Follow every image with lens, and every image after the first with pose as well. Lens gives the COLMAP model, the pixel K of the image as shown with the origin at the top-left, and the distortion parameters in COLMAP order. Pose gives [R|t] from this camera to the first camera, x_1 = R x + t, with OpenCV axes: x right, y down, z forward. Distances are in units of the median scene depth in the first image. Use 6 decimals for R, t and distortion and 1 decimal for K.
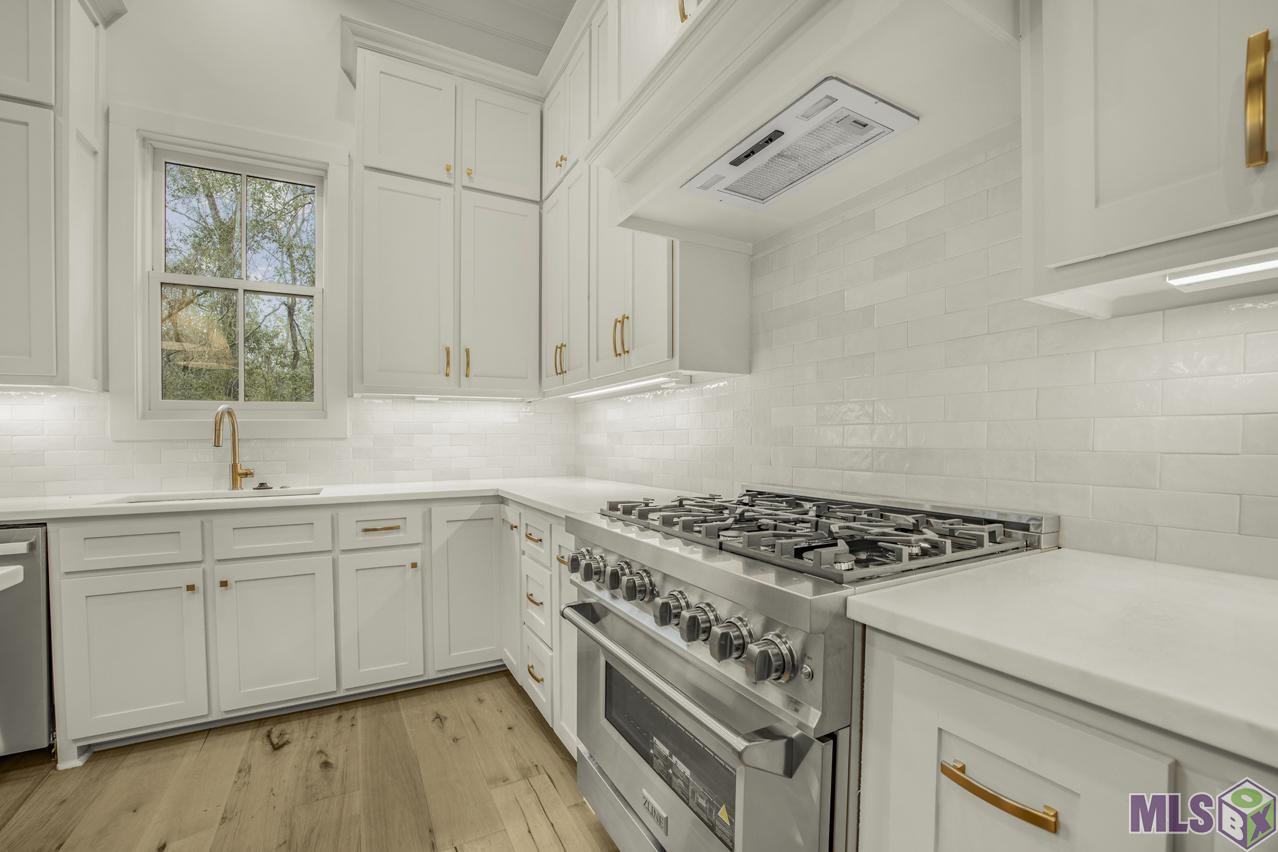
lens RADIAL K [[534.0, 0, 643.1], [0, 534.0, 449.1], [0, 0, 1]] dist [-0.037071, 0.000367]
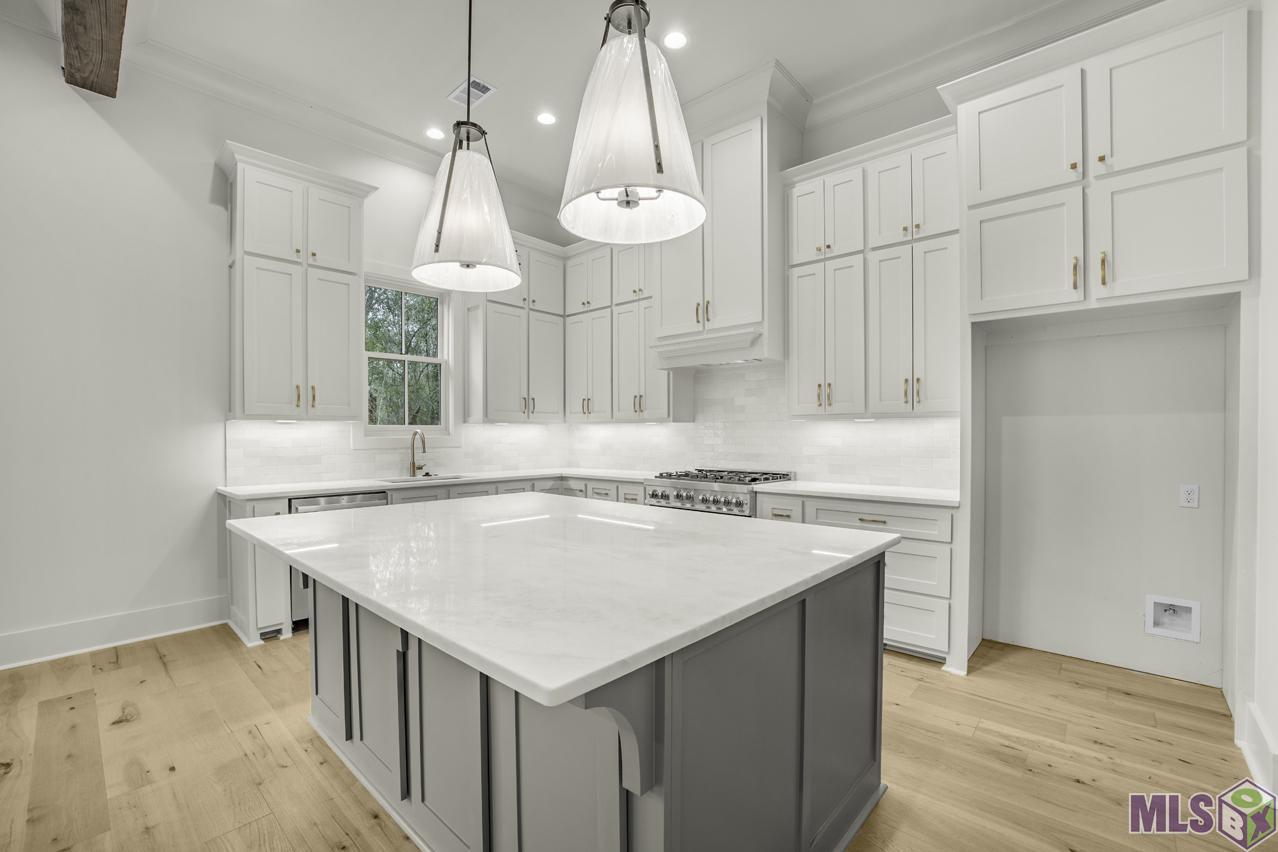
lens RADIAL K [[534.0, 0, 639.5], [0, 534.0, 435.0], [0, 0, 1]] dist [-0.037071, 0.000367]
pose [[0.948440, 0.005044, 0.316918, -0.623764], [0.001435, 0.999795, -0.020209, -0.026173], [-0.316955, 0.019622, 0.948238, -0.958472]]
